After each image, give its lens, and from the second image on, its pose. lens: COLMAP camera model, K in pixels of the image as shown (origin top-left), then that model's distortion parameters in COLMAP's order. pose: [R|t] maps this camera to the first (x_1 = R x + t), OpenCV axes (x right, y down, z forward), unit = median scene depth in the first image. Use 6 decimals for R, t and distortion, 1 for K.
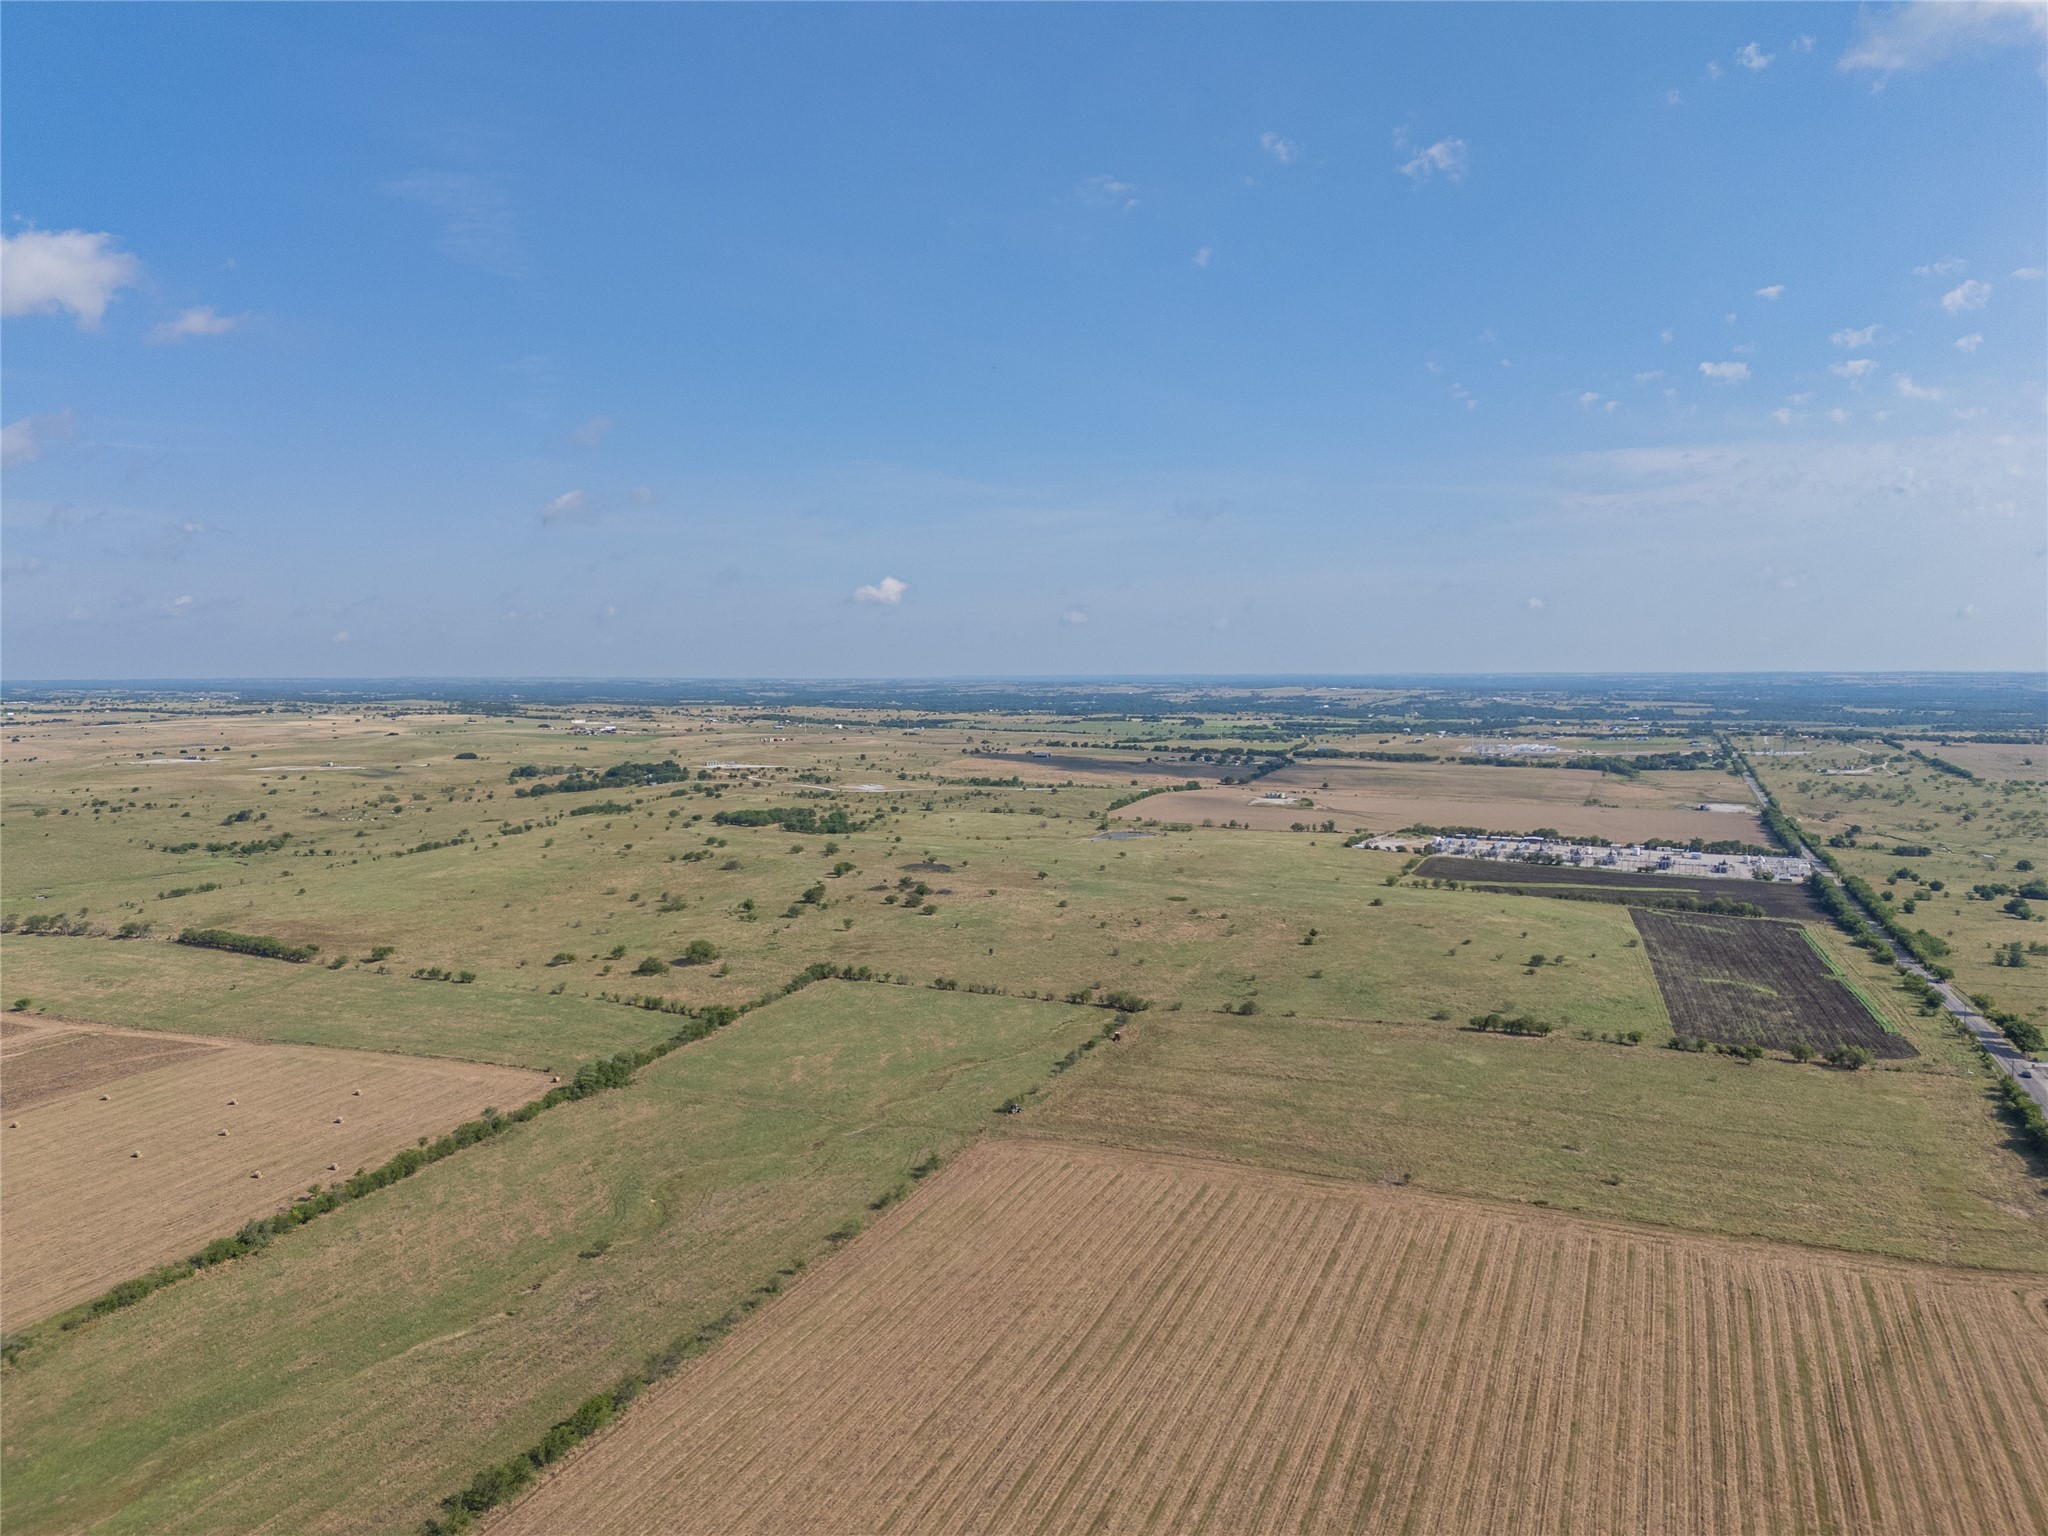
lens RADIAL K [[1538.7, 0, 1029.5], [0, 1538.7, 770.7], [0, 0, 1]] dist [0.080829, -0.080955]
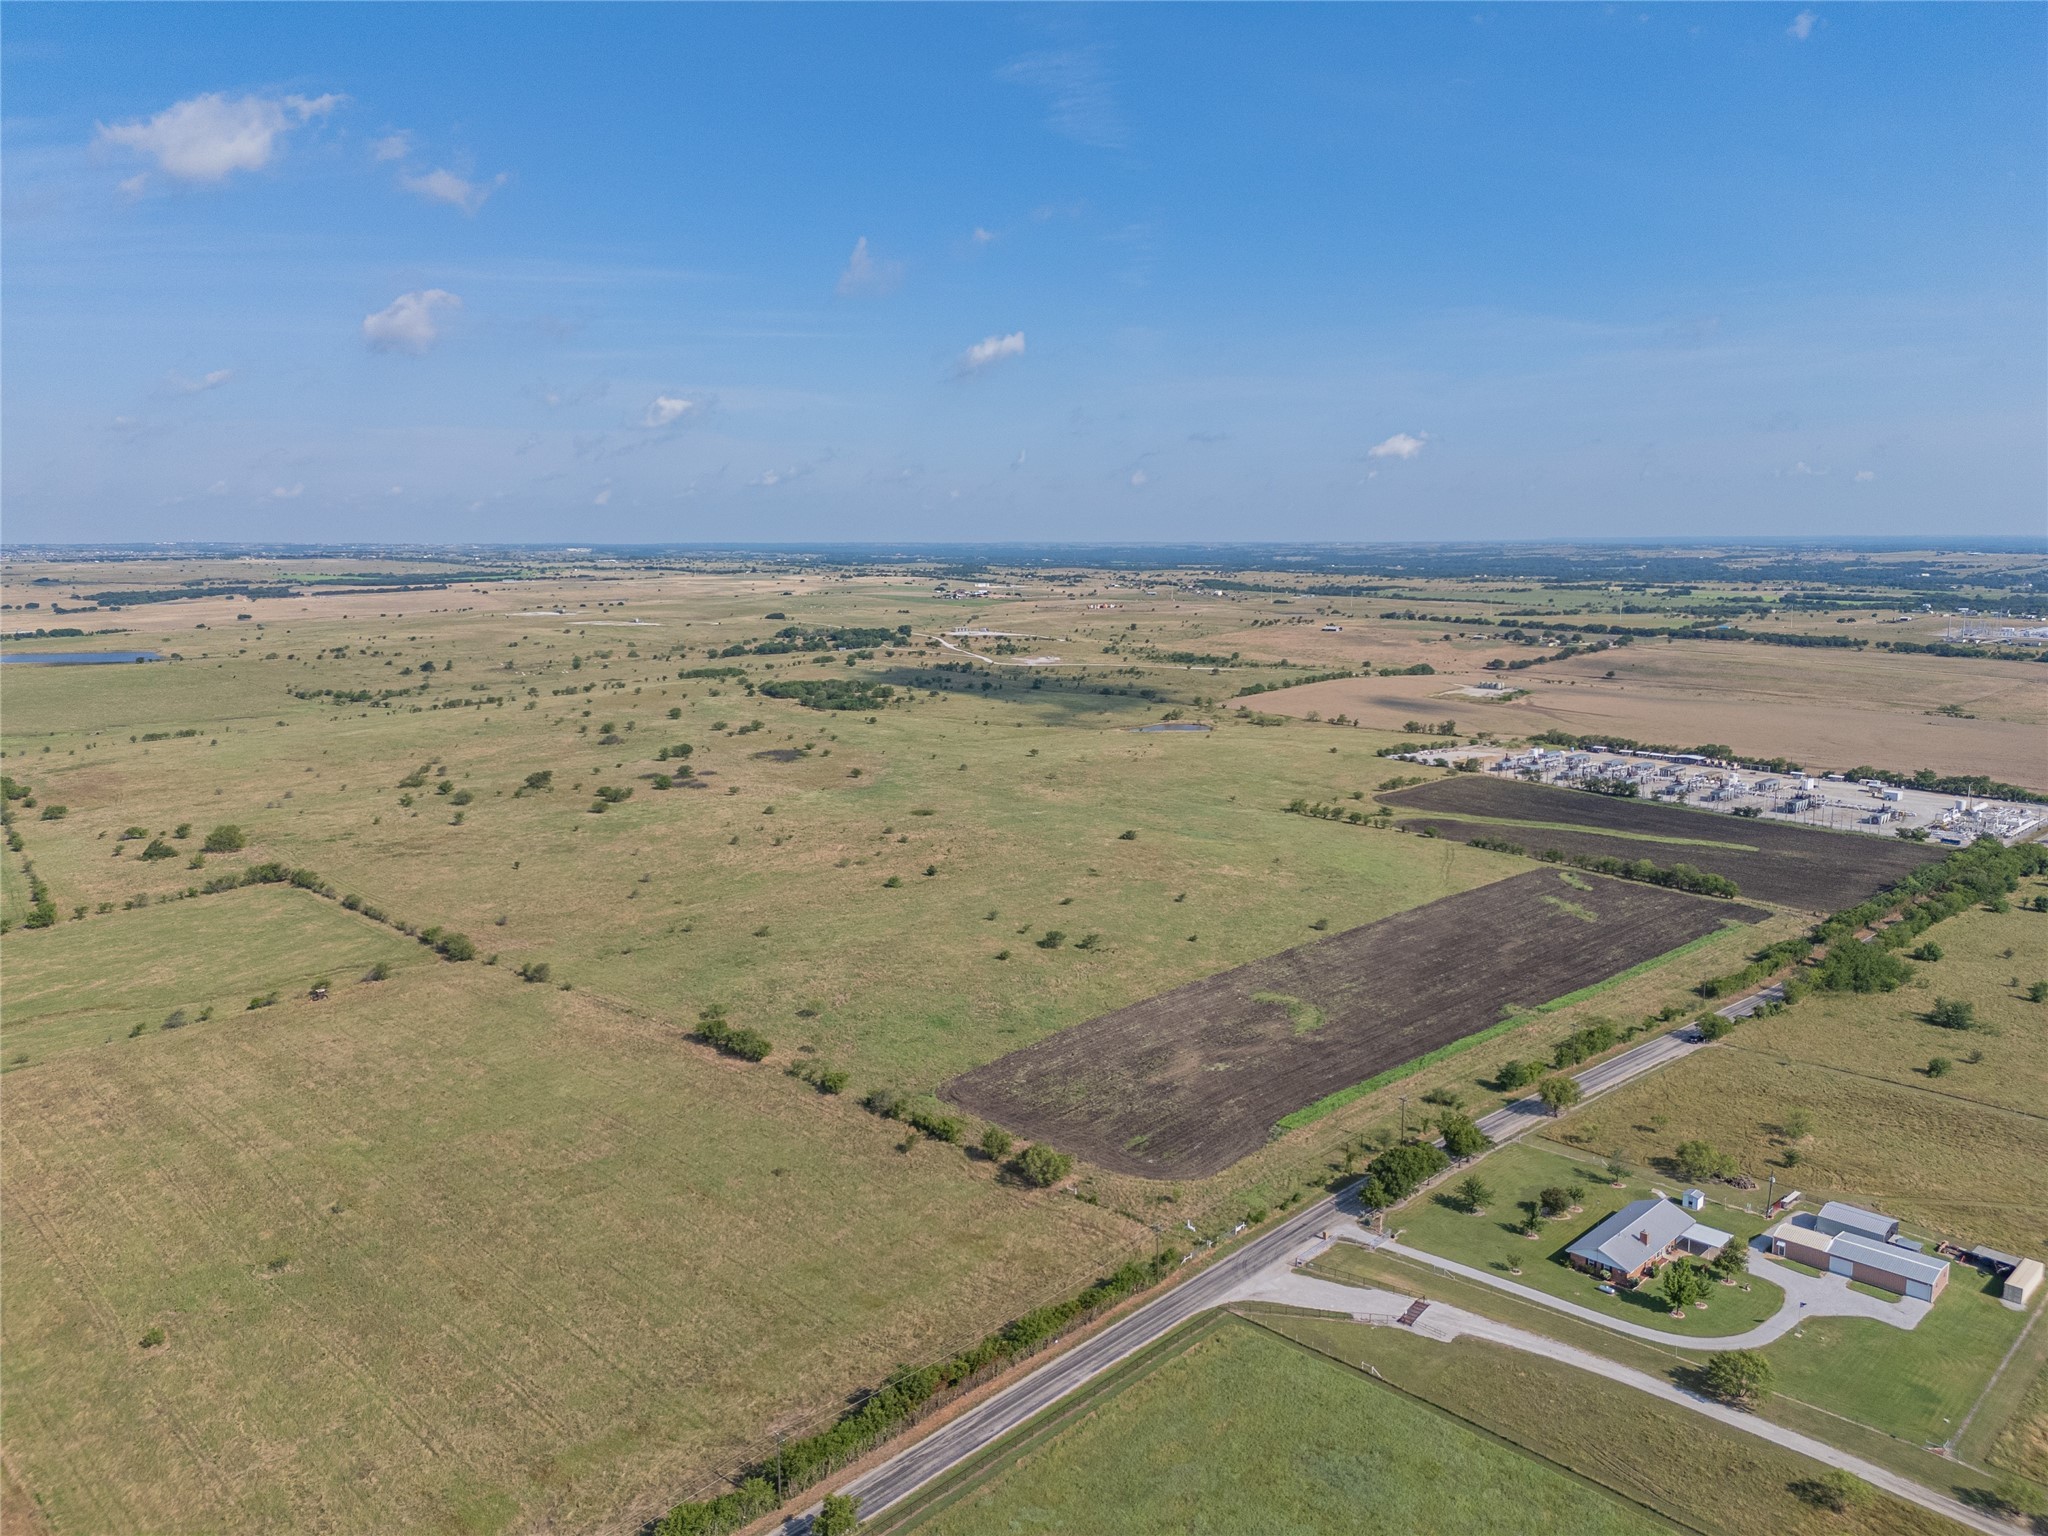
lens RADIAL K [[1538.7, 0, 1015.5], [0, 1538.7, 762.8], [0, 0, 1]] dist [0.080829, -0.080955]
pose [[0.922664, 0.057378, -0.381313, 0.363825], [-0.026071, 0.995887, 0.086772, -0.011156], [0.384723, -0.070120, 0.920365, 0.228275]]
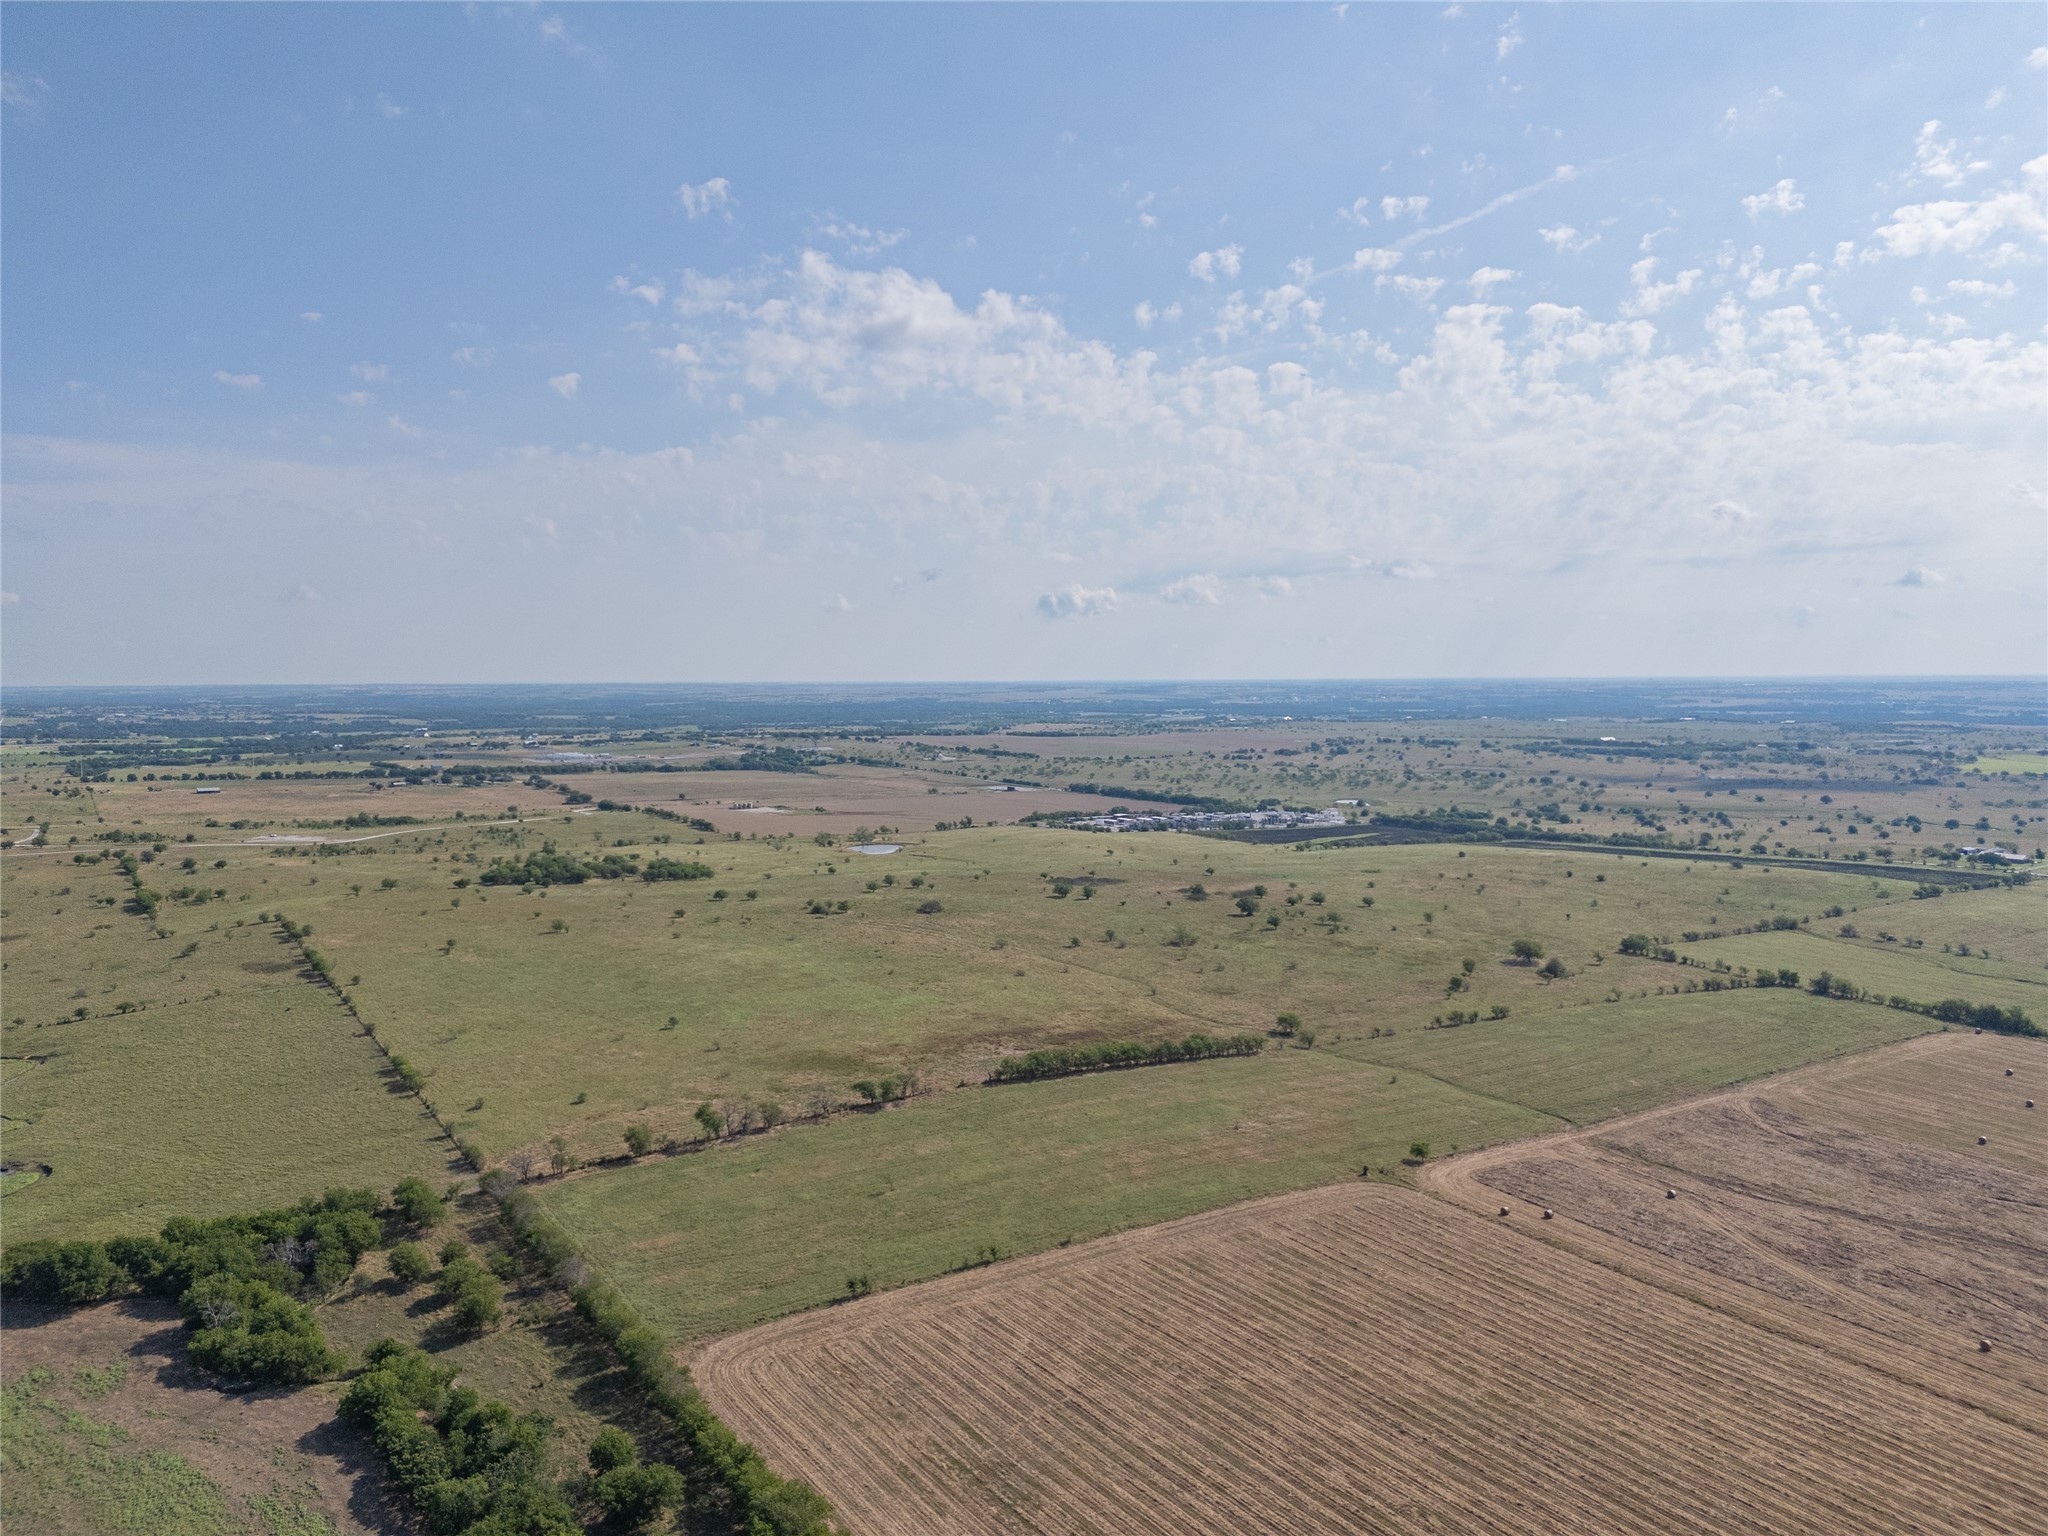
lens RADIAL K [[1538.7, 0, 1016.6], [0, 1538.7, 713.5], [0, 0, 1]] dist [0.080829, -0.080955]
pose [[0.558461, -0.023016, 0.829212, -0.818929], [0.060458, 0.998086, -0.013014, -0.029970], [-0.827325, 0.057400, 0.558783, 0.463277]]
